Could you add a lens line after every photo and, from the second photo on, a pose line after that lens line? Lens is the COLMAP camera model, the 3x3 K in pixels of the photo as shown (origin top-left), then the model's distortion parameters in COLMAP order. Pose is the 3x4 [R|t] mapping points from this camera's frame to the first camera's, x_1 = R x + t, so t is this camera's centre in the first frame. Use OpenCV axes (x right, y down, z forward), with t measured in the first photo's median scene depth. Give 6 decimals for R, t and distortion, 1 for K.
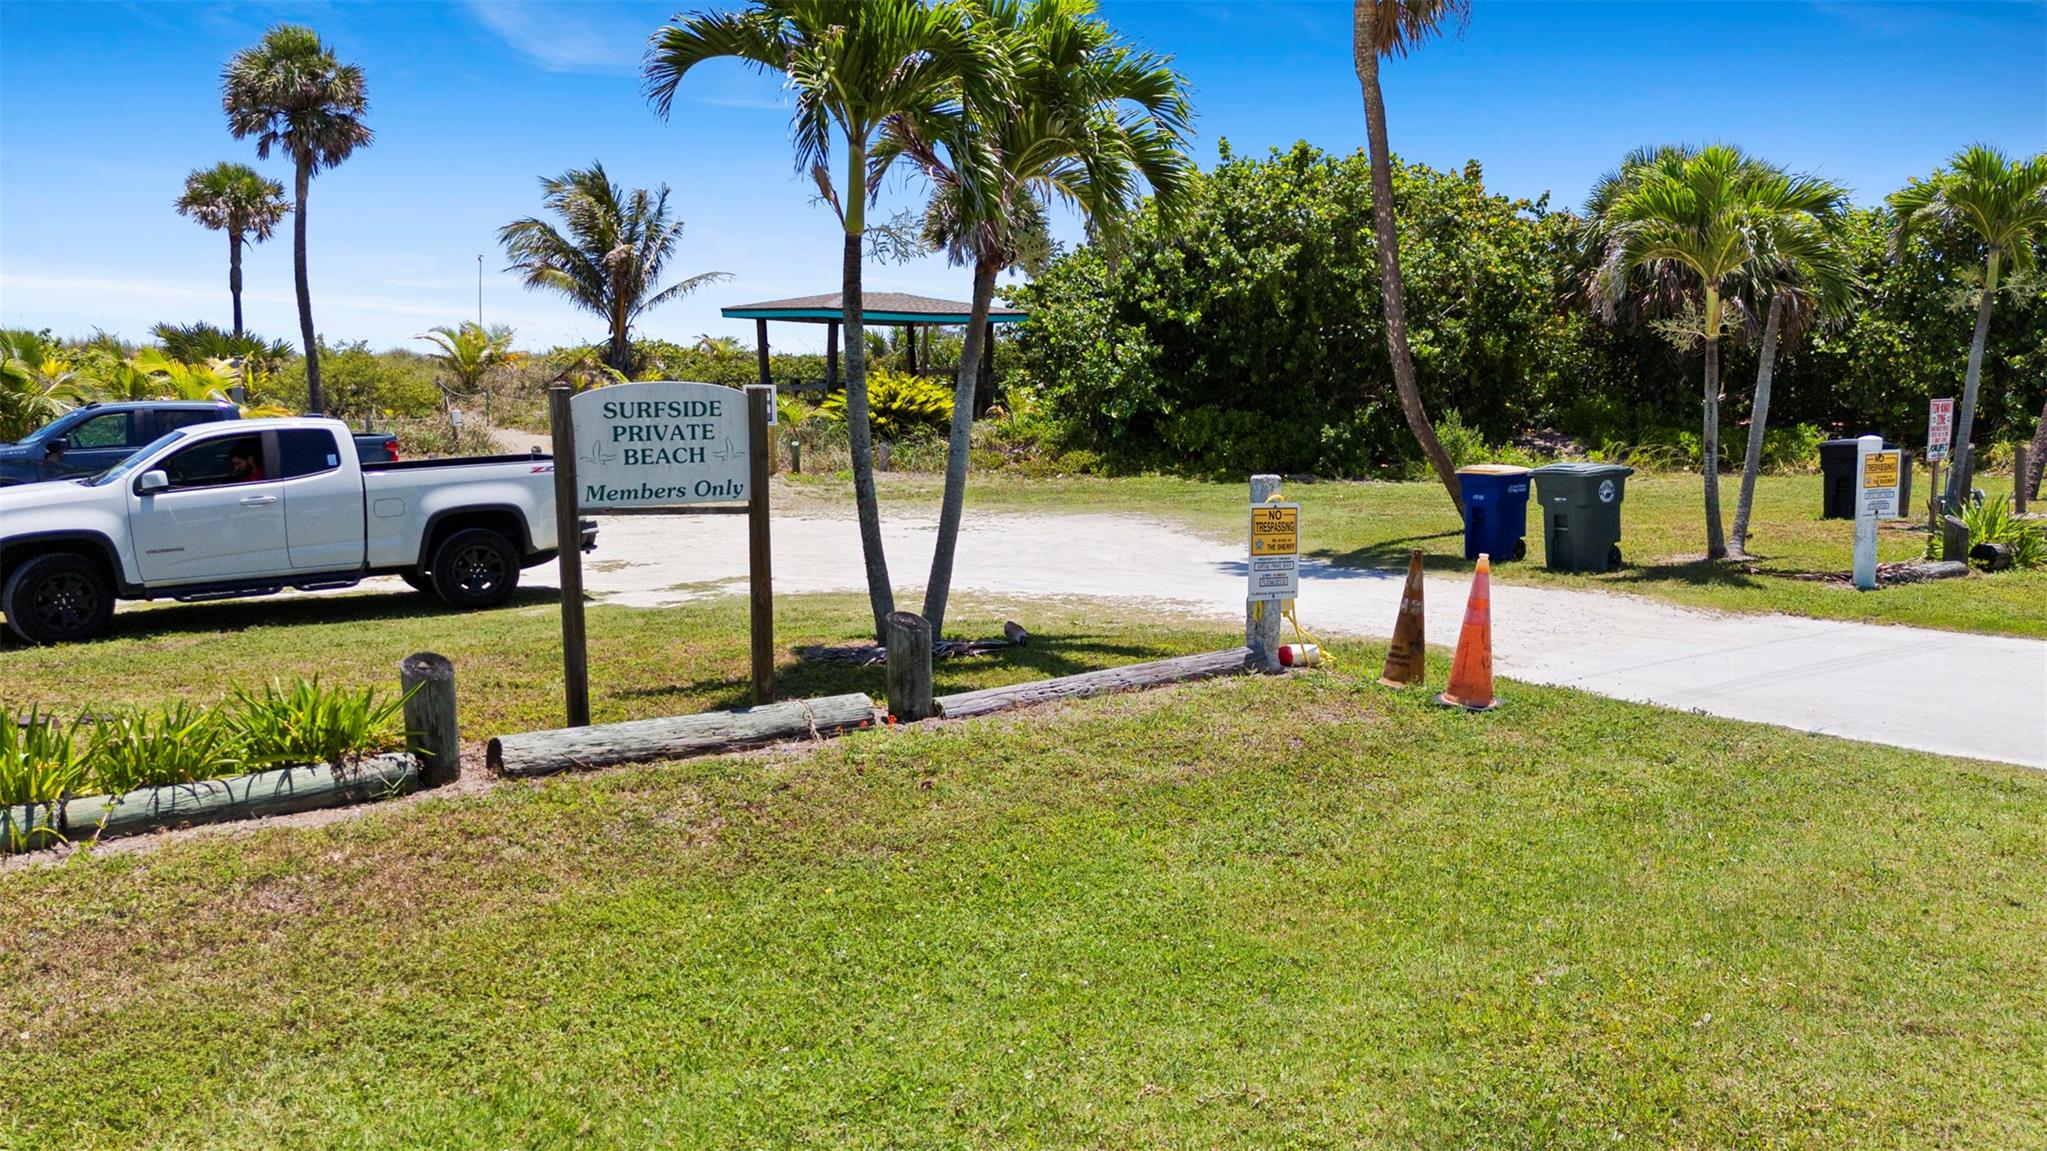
lens RADIAL K [[1441.5, 0, 1020.0], [0, 1441.5, 579.8], [0, 0, 1]] dist [0.036751, -0.002694]
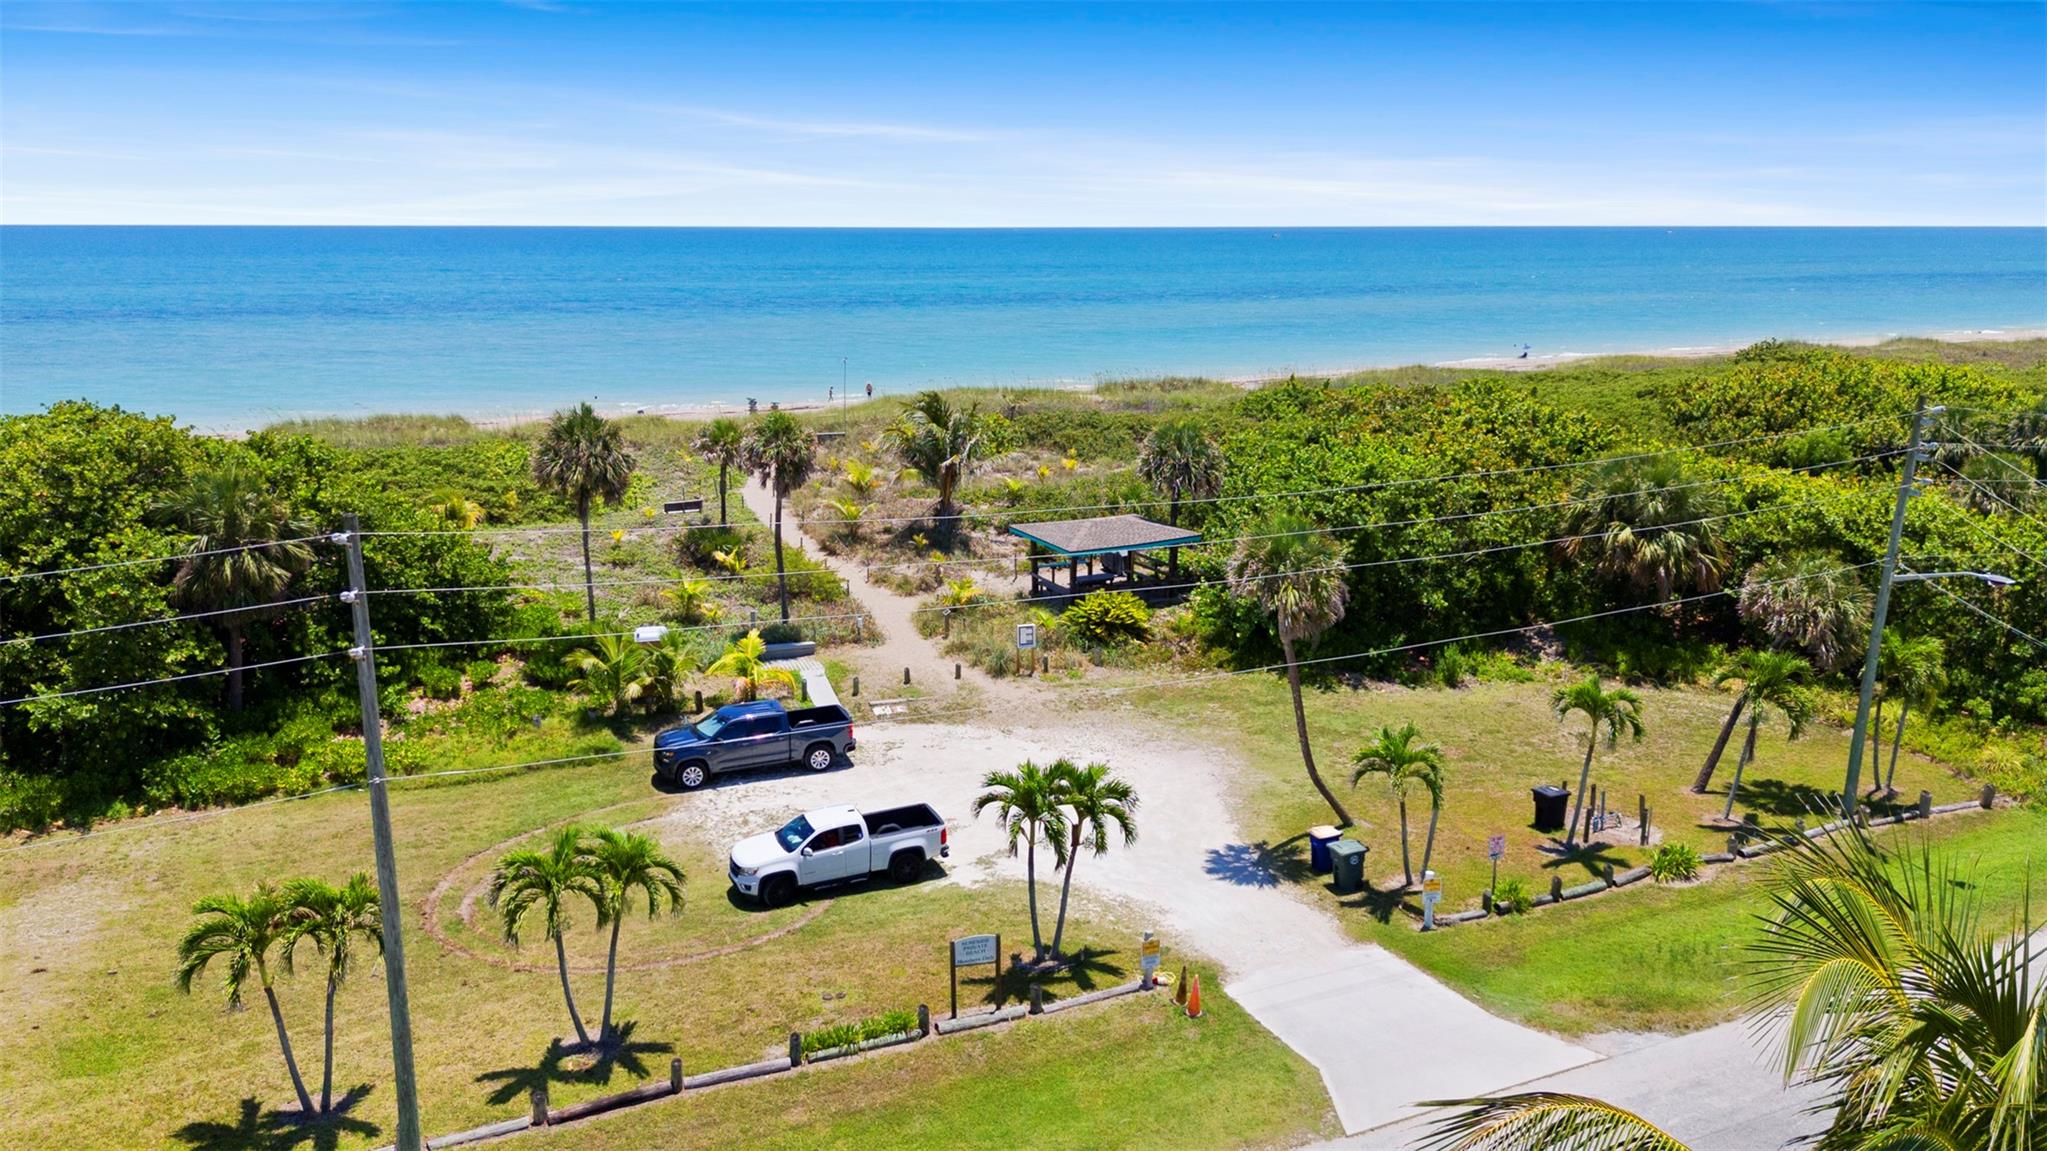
lens RADIAL K [[1441.5, 0, 1031.2], [0, 1441.5, 570.8], [0, 0, 1]] dist [0.036751, -0.002694]
pose [[0.980412, 0.045190, -0.191705, 0.364190], [-0.023933, 0.993444, 0.111785, -0.914000], [0.195500, -0.105008, 0.975066, -1.606753]]
